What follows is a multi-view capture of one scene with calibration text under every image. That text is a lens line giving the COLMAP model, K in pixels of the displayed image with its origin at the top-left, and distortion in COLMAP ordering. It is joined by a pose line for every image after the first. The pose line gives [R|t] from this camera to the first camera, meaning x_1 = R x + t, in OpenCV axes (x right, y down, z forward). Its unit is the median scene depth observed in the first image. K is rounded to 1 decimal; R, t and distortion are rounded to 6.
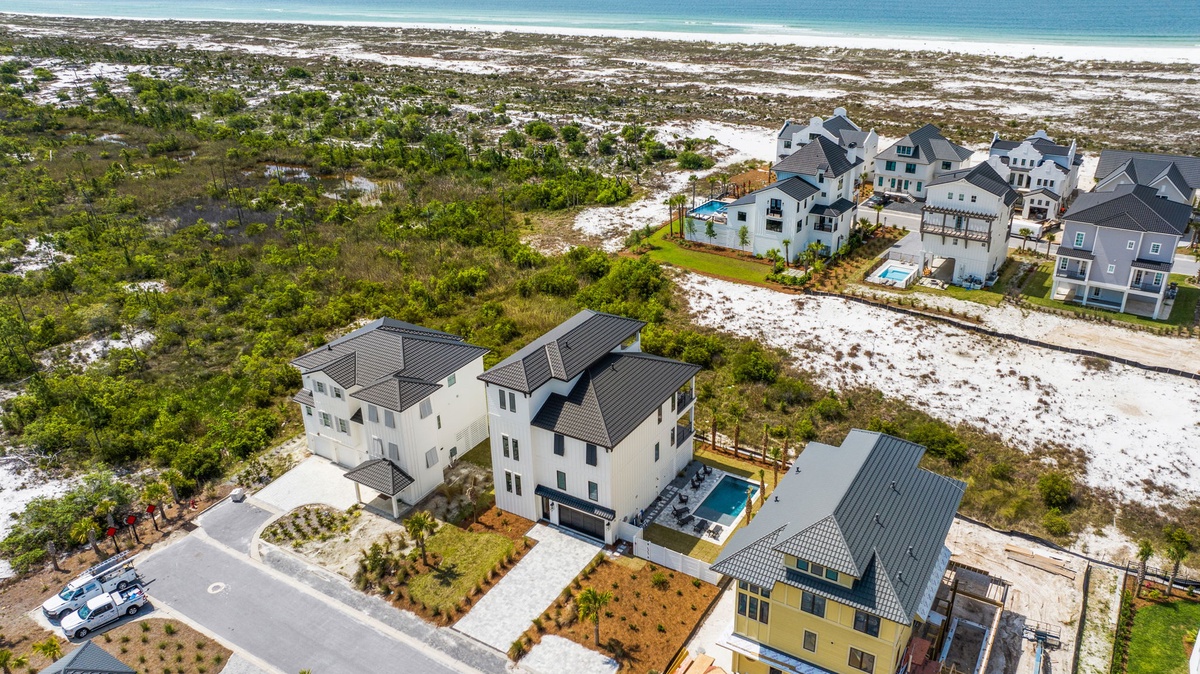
lens RADIAL K [[861.4, 0, 600.0], [0, 861.4, 337.0], [0, 0, 1]] dist [-0.009949, -0.003819]
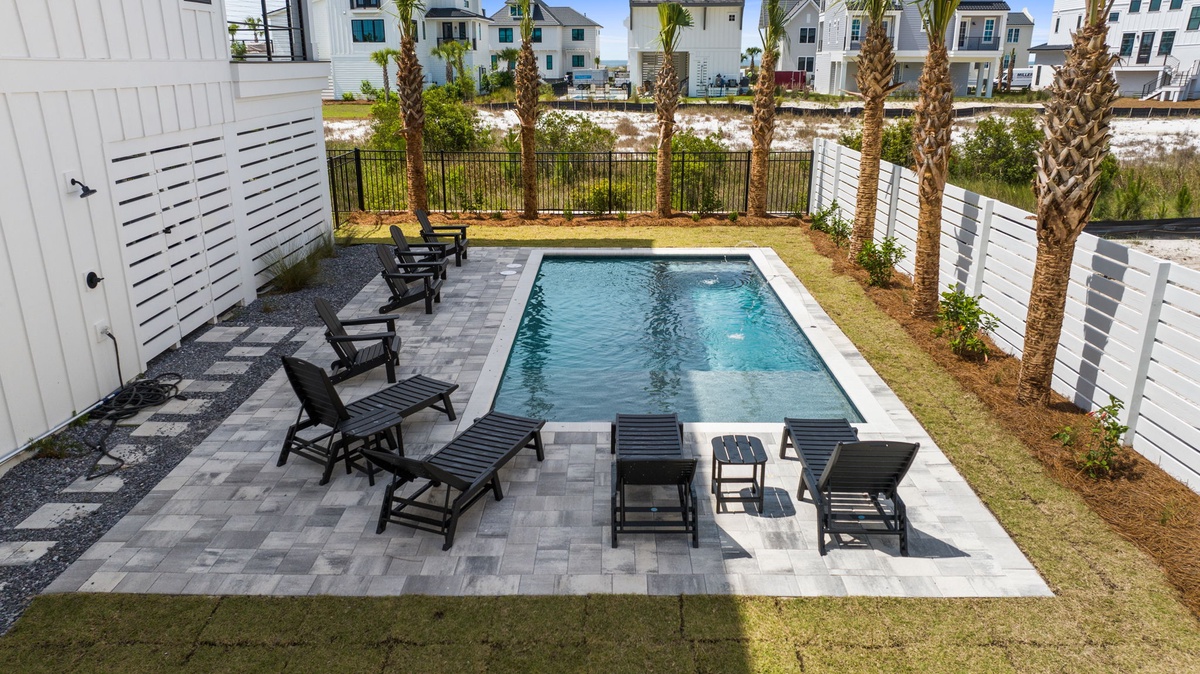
lens RADIAL K [[850.3, 0, 604.2], [0, 850.3, 317.8], [0, 0, 1]] dist [-0.002263, 0.003444]
pose [[0.852958, -0.127355, 0.506205, 0.045542], [0.195097, 0.977277, -0.082869, 0.138002], [-0.484149, 0.169443, 0.858422, 0.605603]]
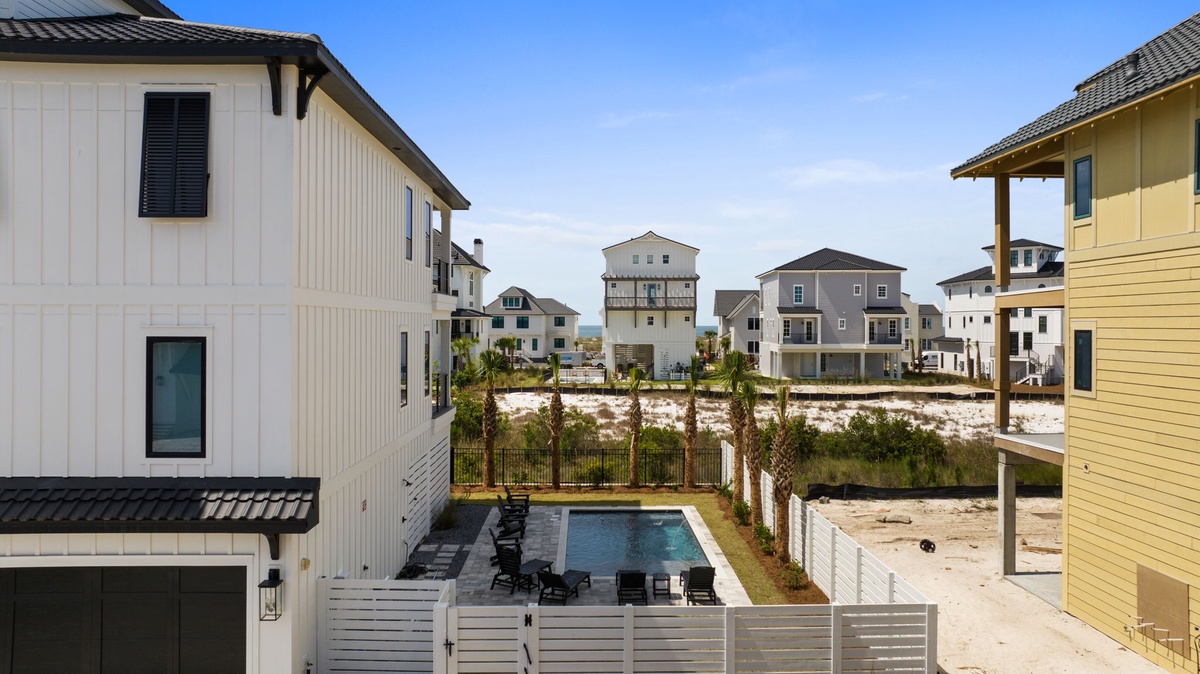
lens RADIAL K [[843.9, 0, 601.9], [0, 843.9, 328.7], [0, 0, 1]] dist [-0.000075, -0.048505]
pose [[0.836909, 0.025031, 0.546770, -0.018999], [0.203791, 0.912879, -0.353723, 0.155246], [-0.507989, 0.407461, 0.758896, 0.514357]]
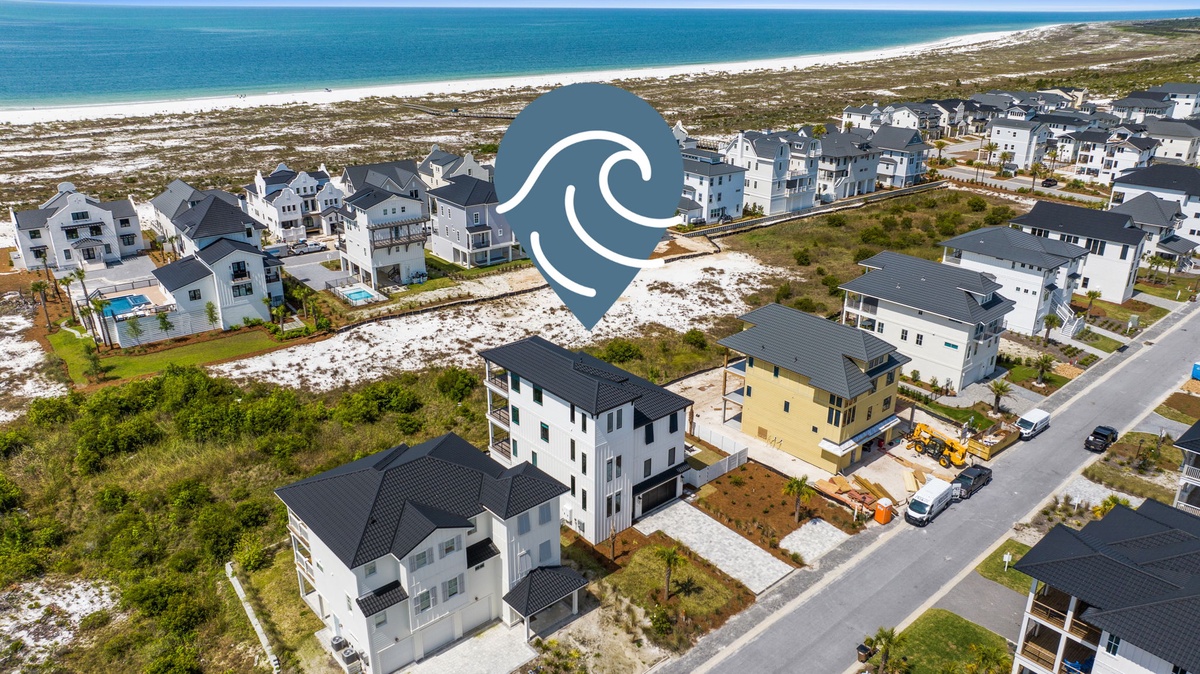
lens RADIAL K [[843.9, 0, 601.9], [0, 843.9, 328.7], [0, 0, 1]] dist [-0.000075, -0.048505]
pose [[0.283359, -0.321047, 0.903679, -0.623527], [0.387233, 0.900371, 0.198450, -0.144805], [-0.877359, 0.293702, 0.379449, 0.385591]]
